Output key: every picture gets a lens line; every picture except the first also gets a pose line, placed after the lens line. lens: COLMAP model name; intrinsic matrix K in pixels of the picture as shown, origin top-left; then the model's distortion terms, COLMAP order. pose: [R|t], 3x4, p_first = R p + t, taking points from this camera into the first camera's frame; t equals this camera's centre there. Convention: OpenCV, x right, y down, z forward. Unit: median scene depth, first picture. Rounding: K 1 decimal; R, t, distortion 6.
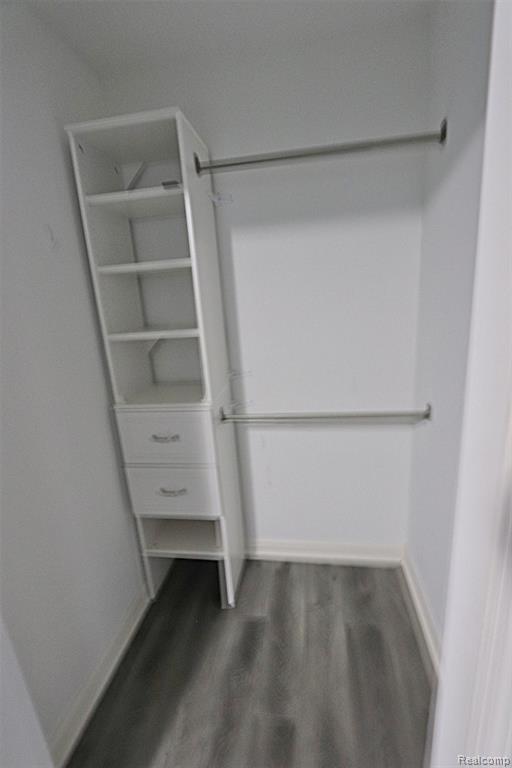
lens RADIAL K [[352.2, 0, 256.0], [0, 352.2, 384.0], [0, 0, 1]] dist [-0.000917, 0.000213]
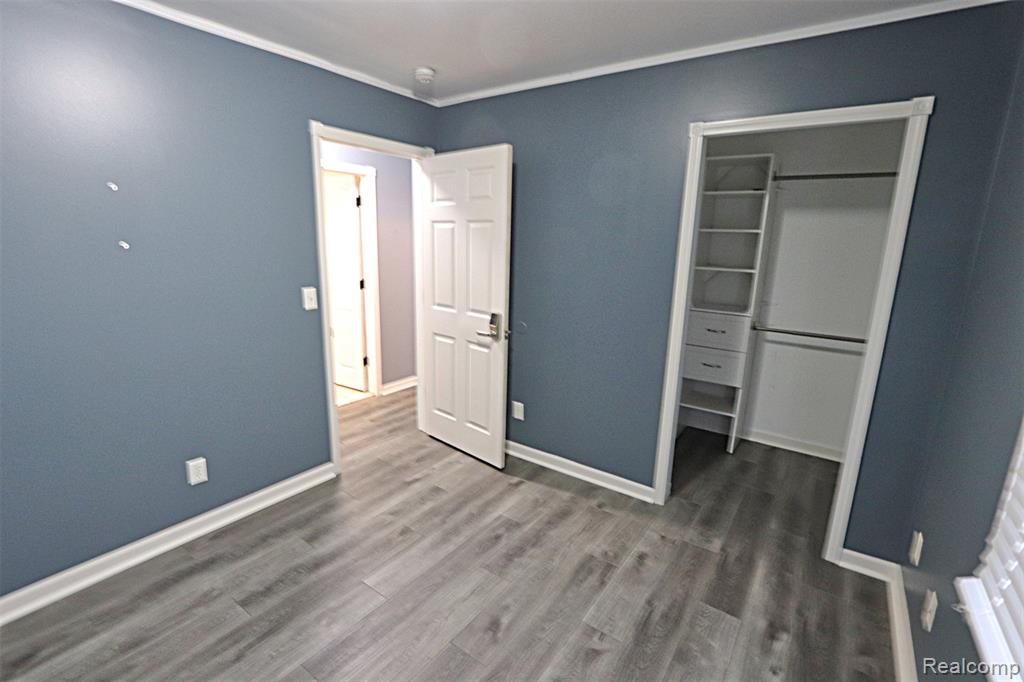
lens RADIAL K [[476.5, 0, 512.0], [0, 476.5, 341.0], [0, 0, 1]] dist [0.021766, 0.000179]
pose [[0.895446, 0.190175, -0.402505, -0.192754], [-0.198624, 0.979849, 0.021083, 0.333257], [0.398404, 0.061068, 0.915175, -1.427100]]
